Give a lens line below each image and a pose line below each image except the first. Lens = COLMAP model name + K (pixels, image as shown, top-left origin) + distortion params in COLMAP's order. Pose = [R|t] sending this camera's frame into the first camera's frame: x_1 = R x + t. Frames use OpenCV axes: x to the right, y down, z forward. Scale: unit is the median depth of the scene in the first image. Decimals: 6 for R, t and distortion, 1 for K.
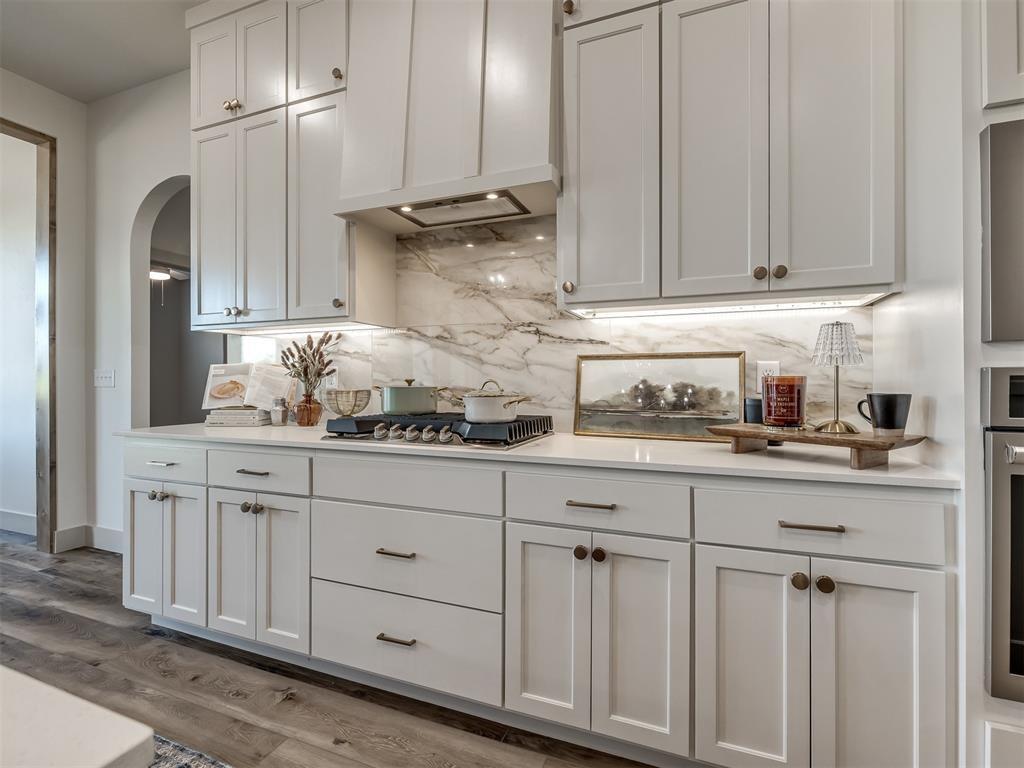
lens RADIAL K [[486.9, 0, 513.6], [0, 486.9, 380.0], [0, 0, 1]] dist [-0.003785, 0.001310]
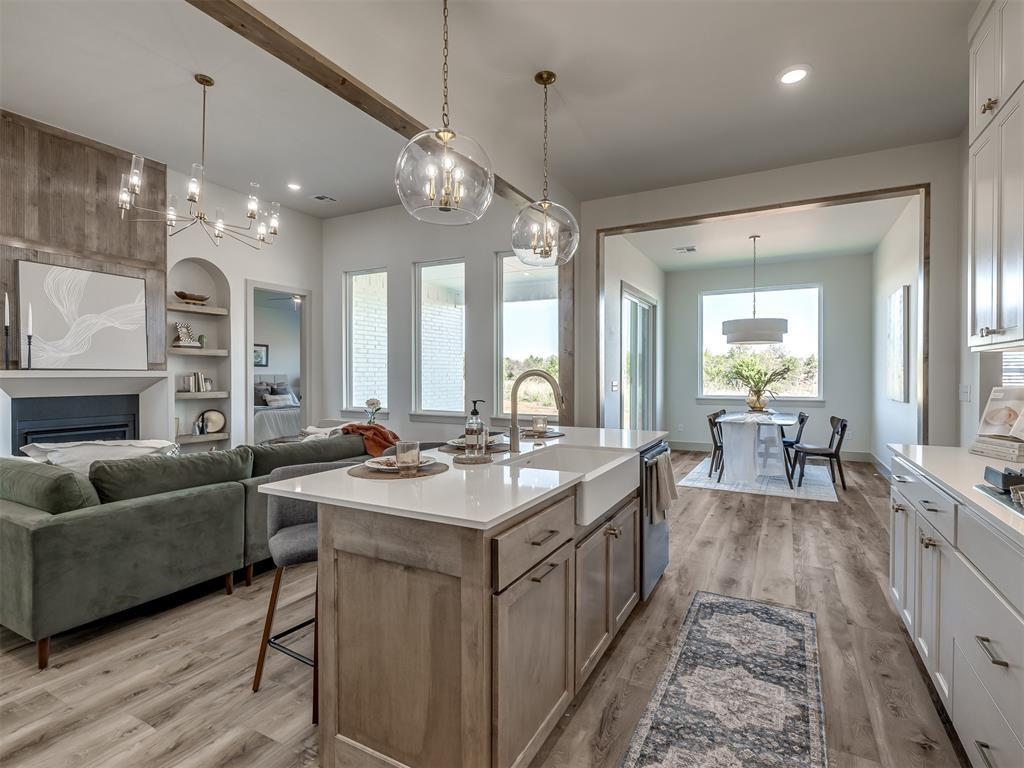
lens RADIAL K [[486.9, 0, 528.5], [0, 486.9, 378.6], [0, 0, 1]] dist [-0.003785, 0.001310]
pose [[-0.091477, 0.008122, -0.995774, 0.459153], [0.001631, 0.999967, 0.008007, -0.068532], [0.995806, -0.000892, -0.091487, 0.251998]]
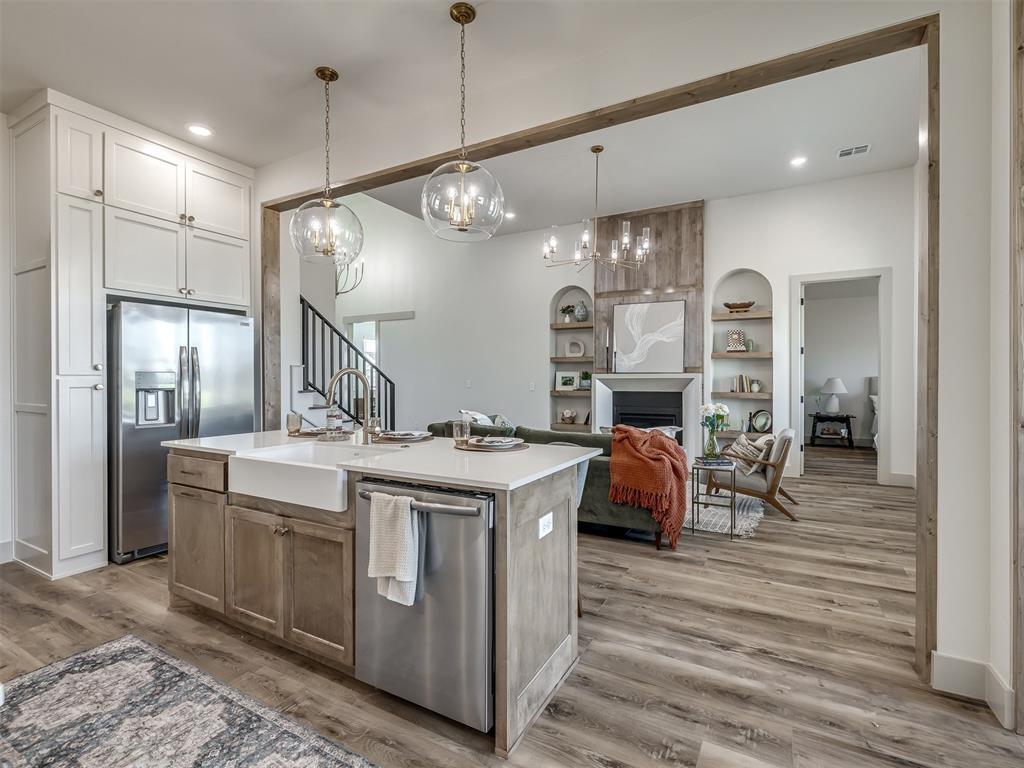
lens RADIAL K [[486.9, 0, 524.6], [0, 486.9, 380.8], [0, 0, 1]] dist [-0.003785, 0.001310]
pose [[-0.993877, 0.000847, 0.110489, -1.171151], [0.001043, 0.999998, 0.001715, -0.050098], [-0.110488, 0.001819, -0.993876, 1.275883]]
